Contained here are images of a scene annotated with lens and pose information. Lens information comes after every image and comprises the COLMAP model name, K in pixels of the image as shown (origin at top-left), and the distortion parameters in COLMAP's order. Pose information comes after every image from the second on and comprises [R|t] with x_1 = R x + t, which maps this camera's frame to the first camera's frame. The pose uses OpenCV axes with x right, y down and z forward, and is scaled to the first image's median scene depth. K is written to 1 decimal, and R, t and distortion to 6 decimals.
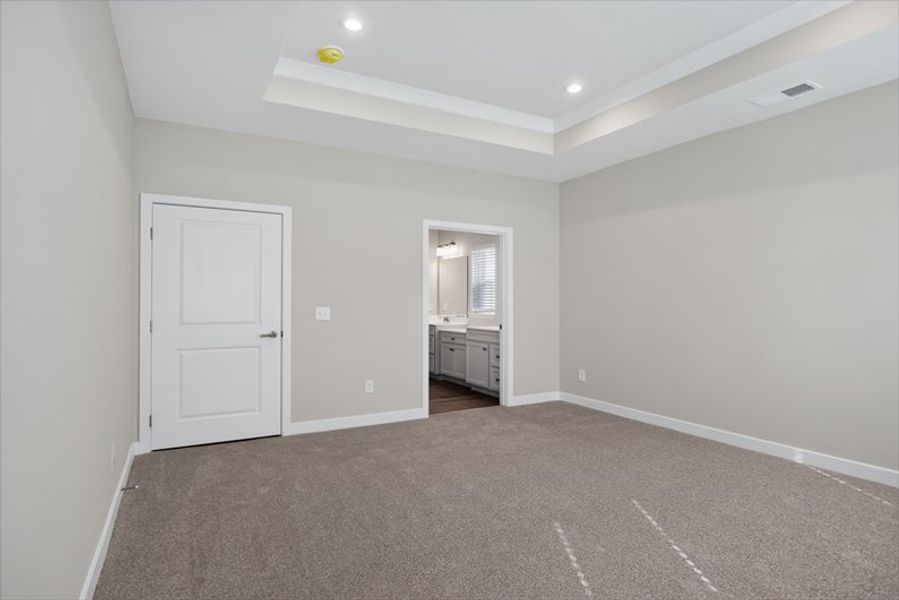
lens RADIAL K [[485.3, 0, 447.9], [0, 485.3, 303.4], [0, 0, 1]] dist [-0.010742, -0.002914]
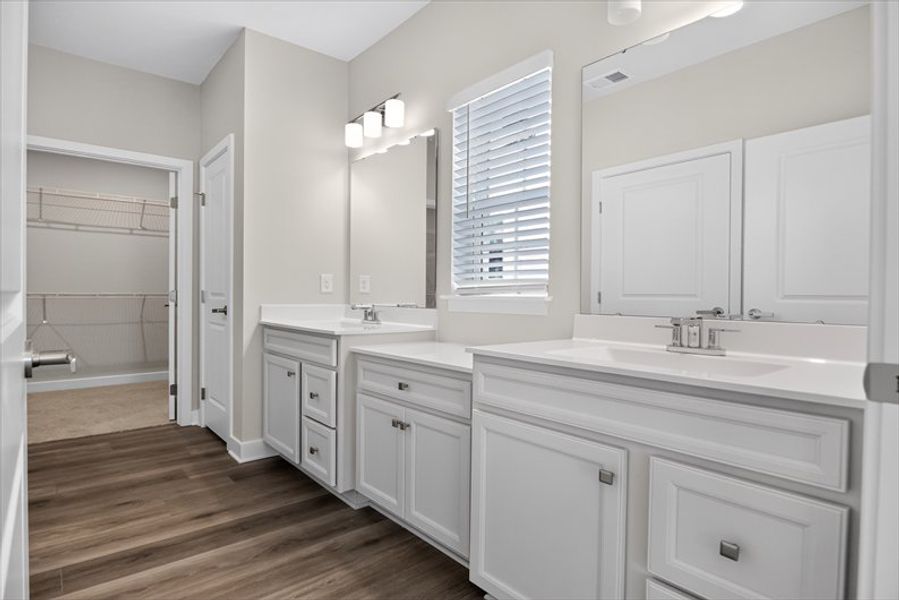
lens RADIAL K [[485.3, 0, 447.9], [0, 485.3, 303.4], [0, 0, 1]] dist [-0.010742, -0.002914]
pose [[0.981498, 0.004957, 0.191407, -0.017033], [-0.007693, 0.999879, 0.013554, 0.021008], [-0.191316, -0.014775, 0.981417, 0.682986]]
